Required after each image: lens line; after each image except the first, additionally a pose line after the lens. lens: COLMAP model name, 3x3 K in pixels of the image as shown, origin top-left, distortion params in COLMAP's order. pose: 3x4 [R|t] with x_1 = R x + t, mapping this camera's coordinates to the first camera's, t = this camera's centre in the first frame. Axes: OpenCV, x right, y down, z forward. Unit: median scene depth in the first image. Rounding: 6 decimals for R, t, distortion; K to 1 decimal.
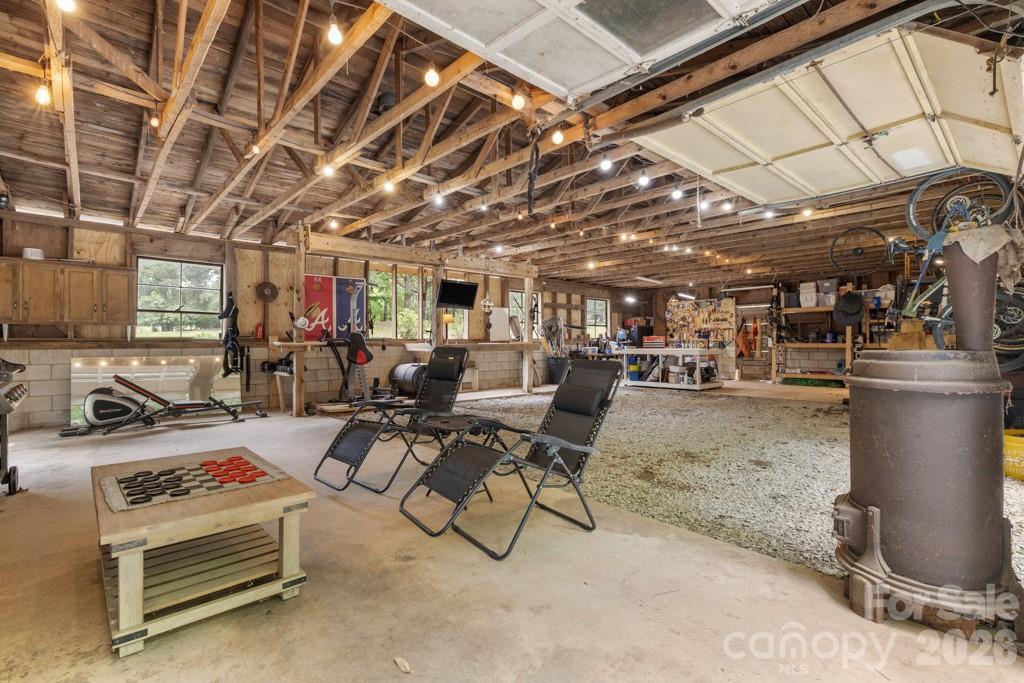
lens RADIAL K [[467.2, 0, 512.0], [0, 467.2, 341.5], [0, 0, 1]] dist [-0.000507, -0.000011]
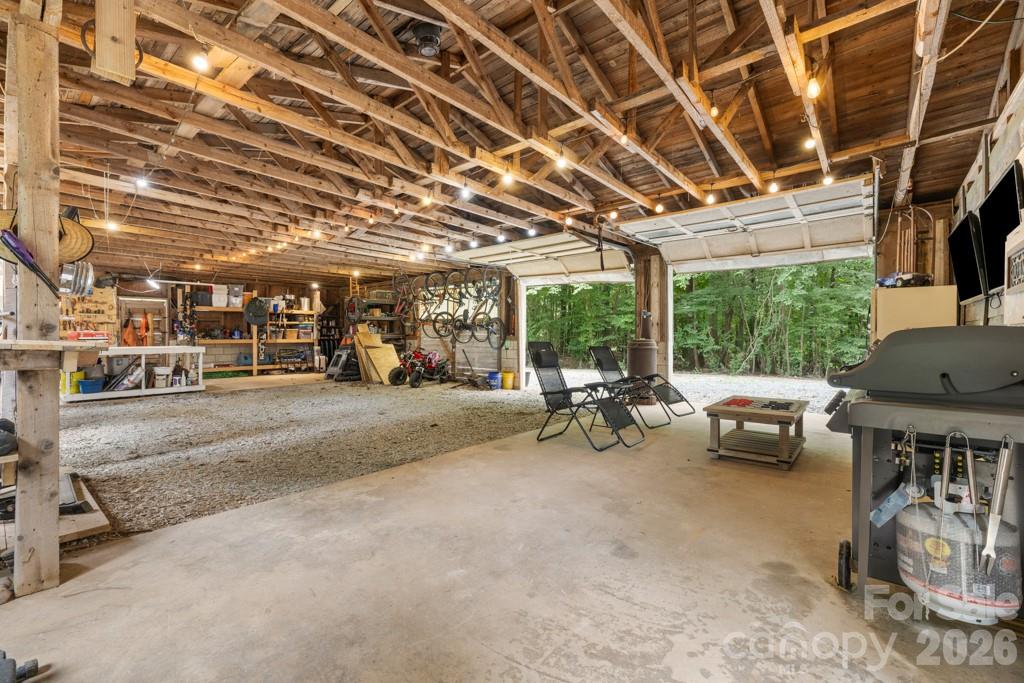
lens RADIAL K [[432.3, 0, 512.0], [0, 432.3, 341.5], [0, 0, 1]] dist [-0.000130, -0.000042]
pose [[-0.121117, -0.008075, 0.992605, -0.466395], [0.001218, 0.999965, 0.008283, 0.000760], [-0.992638, 0.002213, -0.121103, 0.441083]]
